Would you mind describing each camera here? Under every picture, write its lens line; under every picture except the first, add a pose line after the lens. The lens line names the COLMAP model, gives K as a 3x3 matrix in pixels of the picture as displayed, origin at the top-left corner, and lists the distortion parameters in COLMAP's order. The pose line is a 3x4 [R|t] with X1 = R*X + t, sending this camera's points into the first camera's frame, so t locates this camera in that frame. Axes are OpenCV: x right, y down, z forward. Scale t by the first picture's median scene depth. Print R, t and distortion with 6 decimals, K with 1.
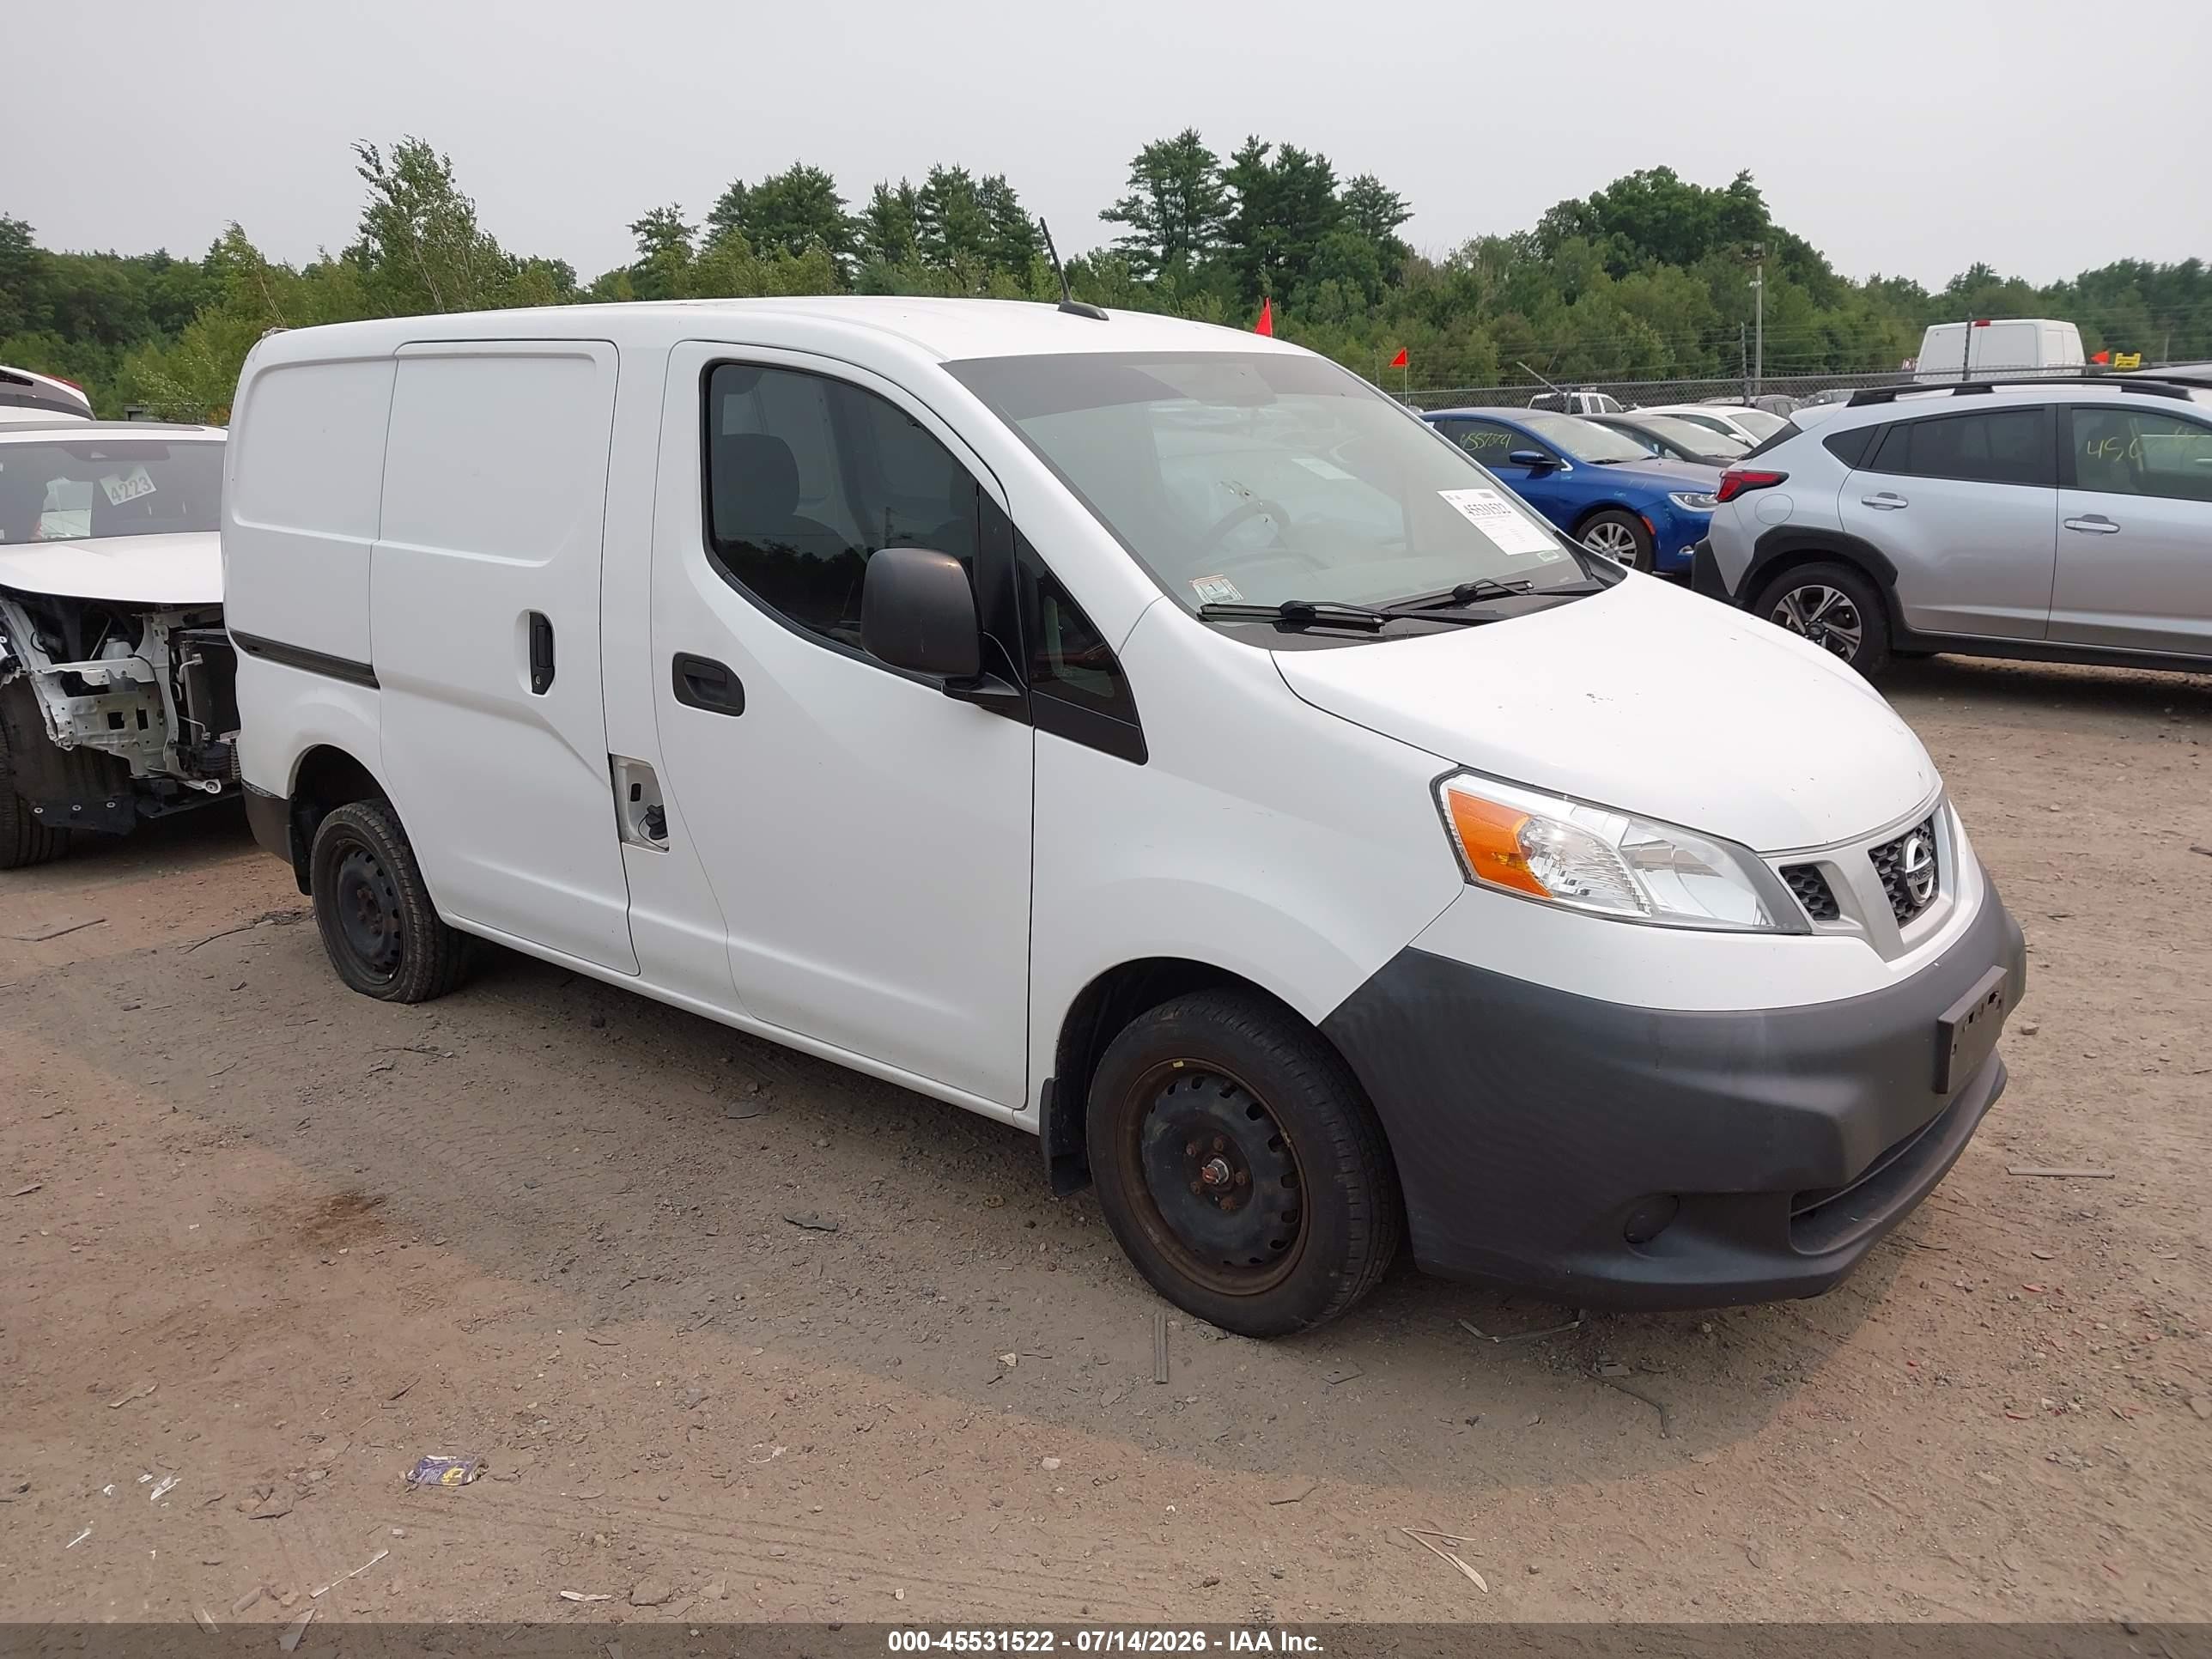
lens RADIAL K [[1784.1, 0, 1106.0], [0, 1784.1, 829.5], [0, 0, 1]] dist [-0.006594, -0.002945]
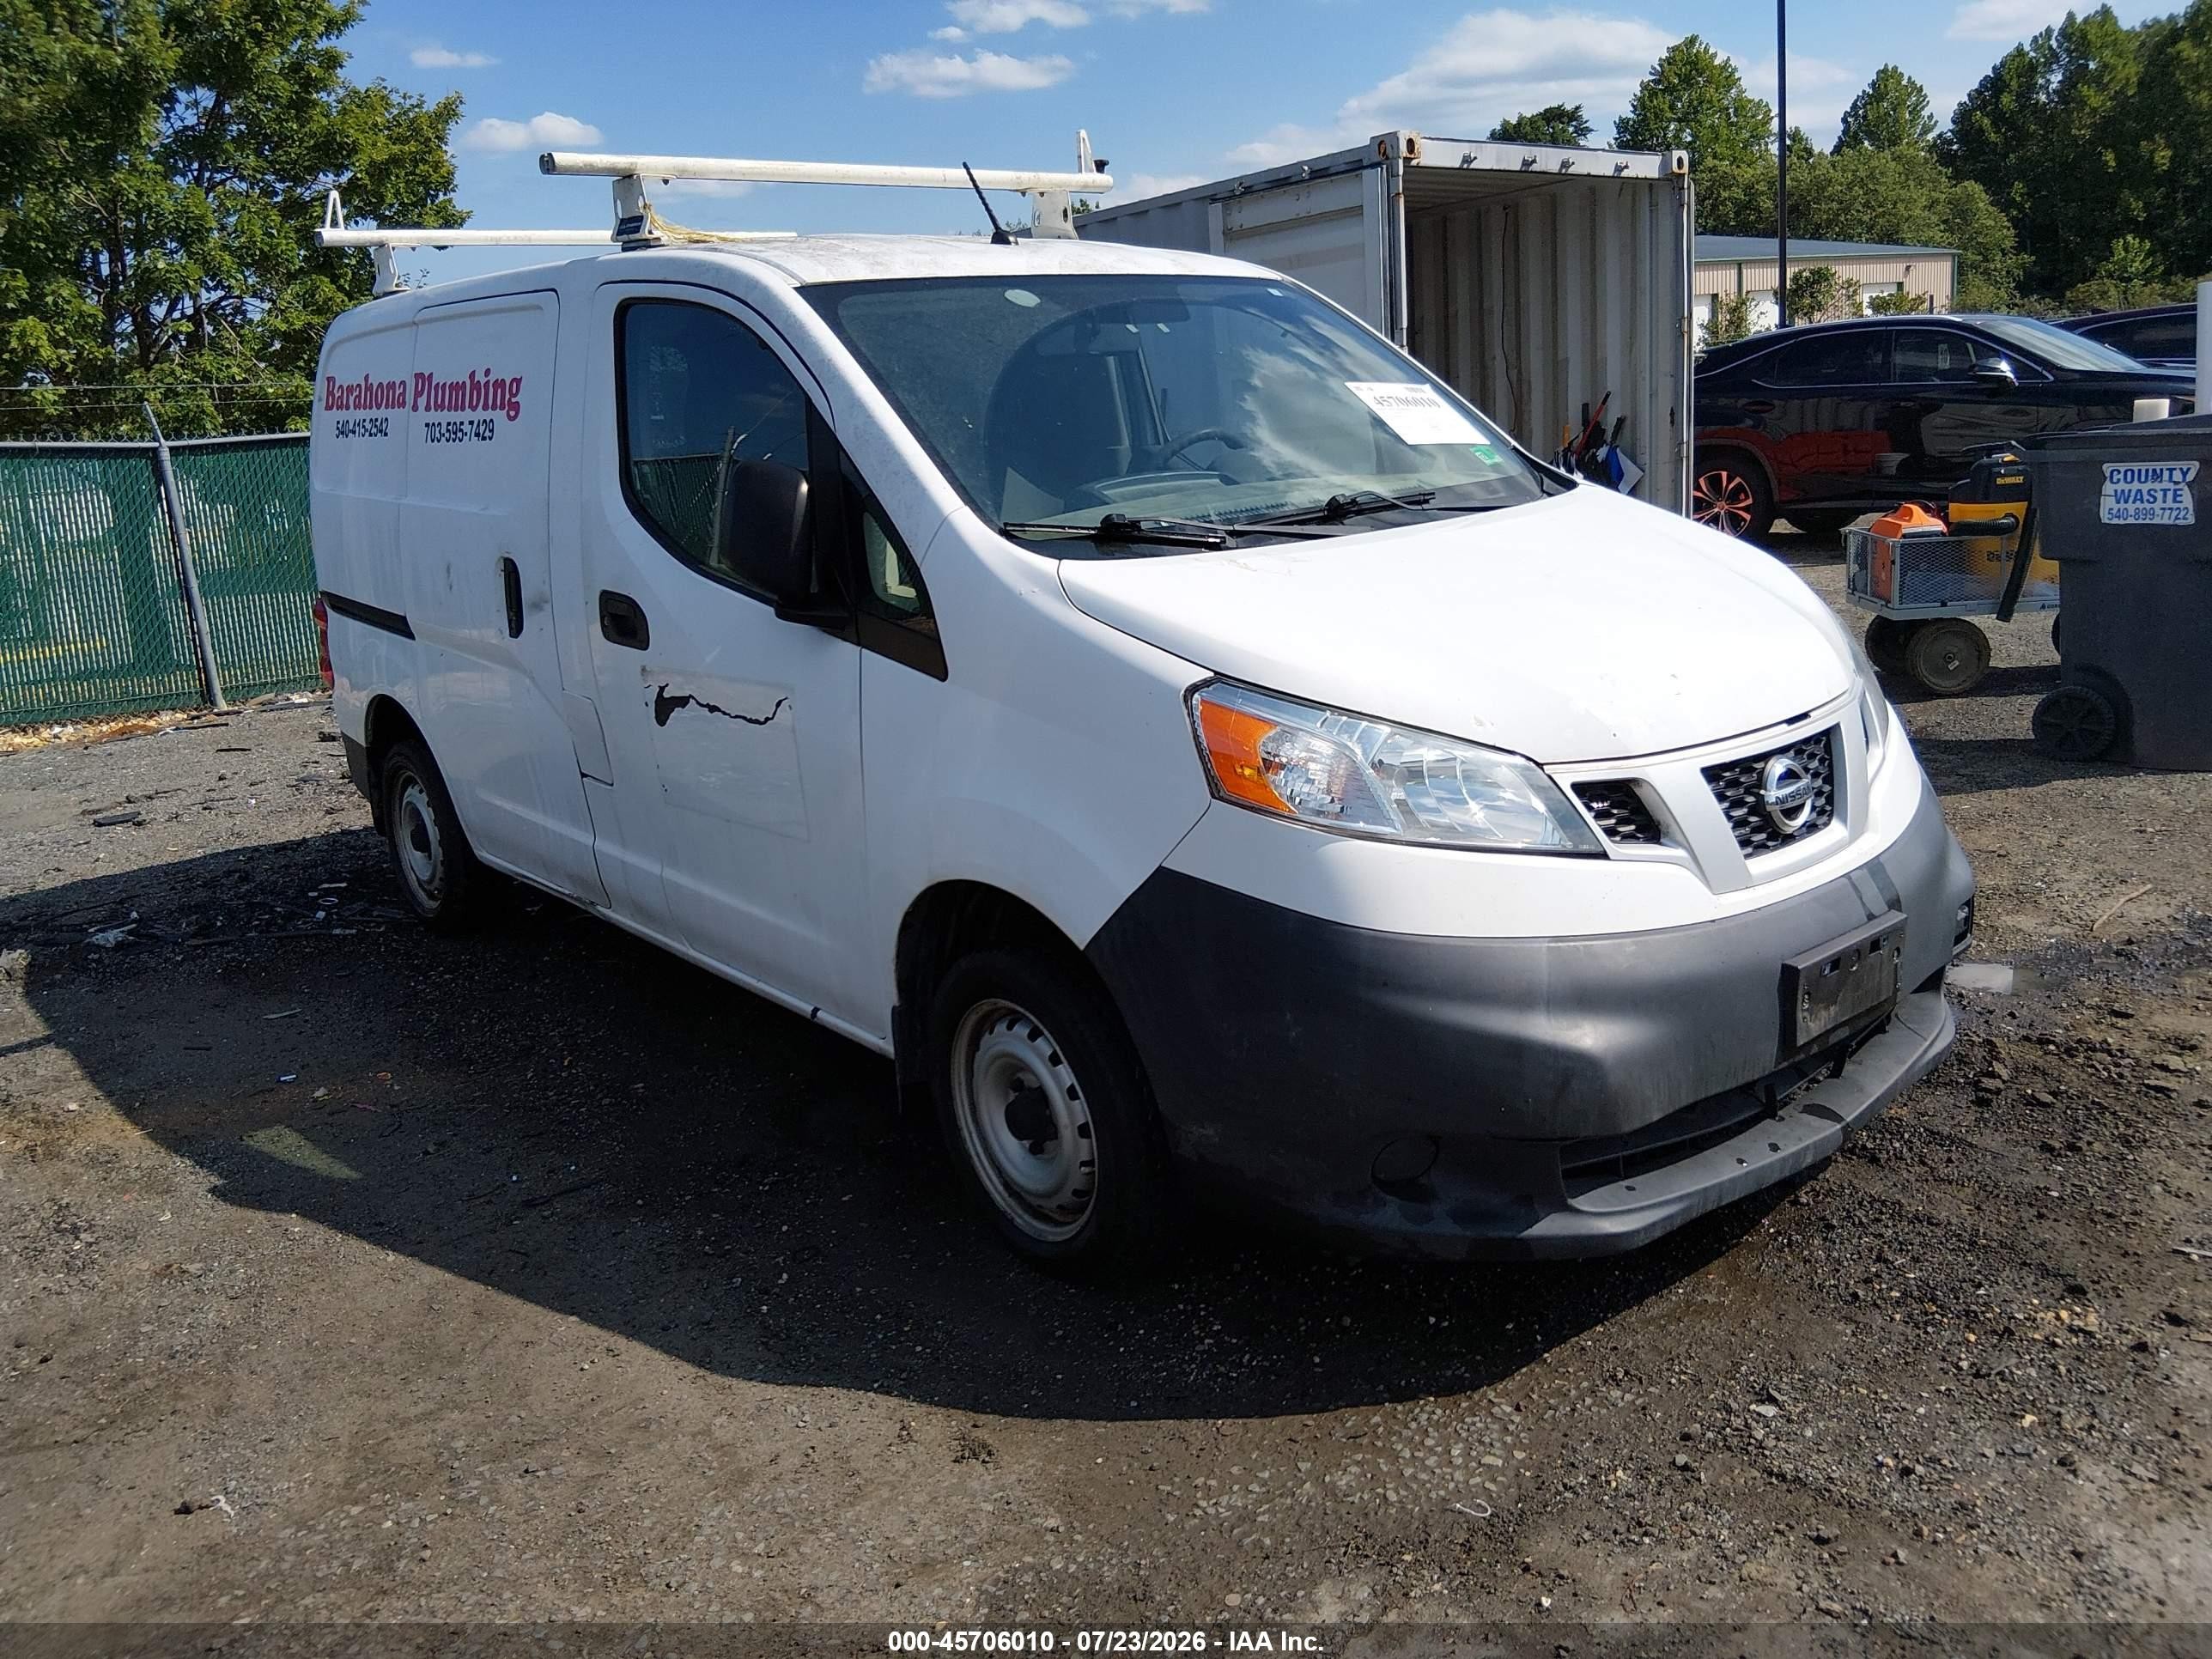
lens RADIAL K [[1784.1, 0, 1106.0], [0, 1784.1, 829.5], [0, 0, 1]] dist [-0.006594, -0.002945]
pose [[0.979658, 0.007261, -0.200544, 0.290694], [-0.006360, 0.999967, 0.005136, 0.036875], [0.200574, -0.003756, 0.979671, 0.061895]]
